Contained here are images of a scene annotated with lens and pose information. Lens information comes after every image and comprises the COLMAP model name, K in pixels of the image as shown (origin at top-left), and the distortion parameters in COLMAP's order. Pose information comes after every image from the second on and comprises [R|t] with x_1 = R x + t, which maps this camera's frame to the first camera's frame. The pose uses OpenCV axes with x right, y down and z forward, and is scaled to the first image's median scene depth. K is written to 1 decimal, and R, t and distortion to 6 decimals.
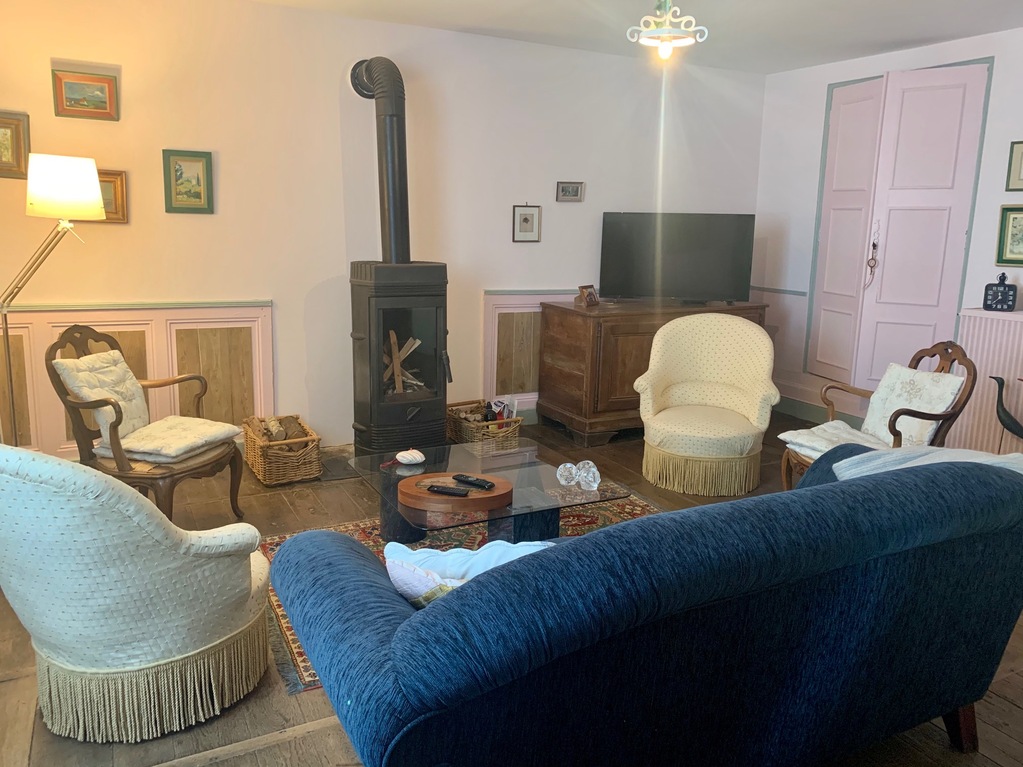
lens RADIAL K [[742.7, 0, 511.5], [0, 742.7, 383.5], [0, 0, 1]] dist [0.001325, -0.034166]
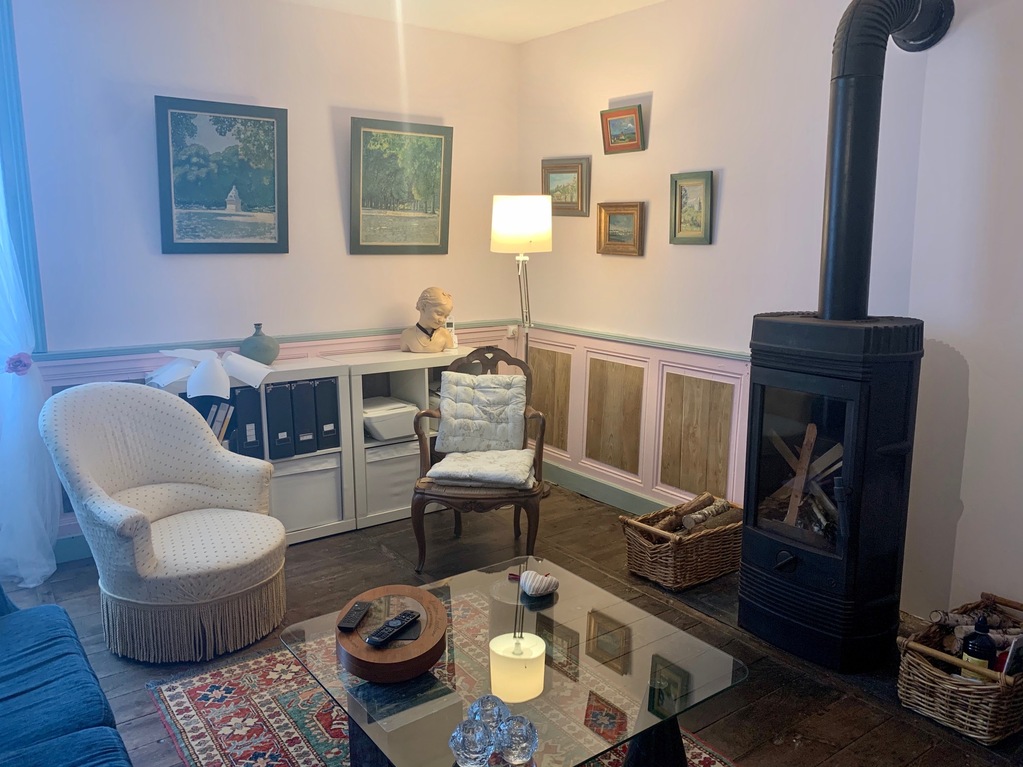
lens RADIAL K [[787.1, 0, 511.5], [0, 787.1, 383.5], [0, 0, 1]] dist [0.001539, 0.004438]
pose [[0.138302, 0.153429, -0.978434, 0.473340], [-0.203642, 0.971223, 0.123514, -0.143621], [0.969228, 0.182168, 0.165566, 0.681545]]
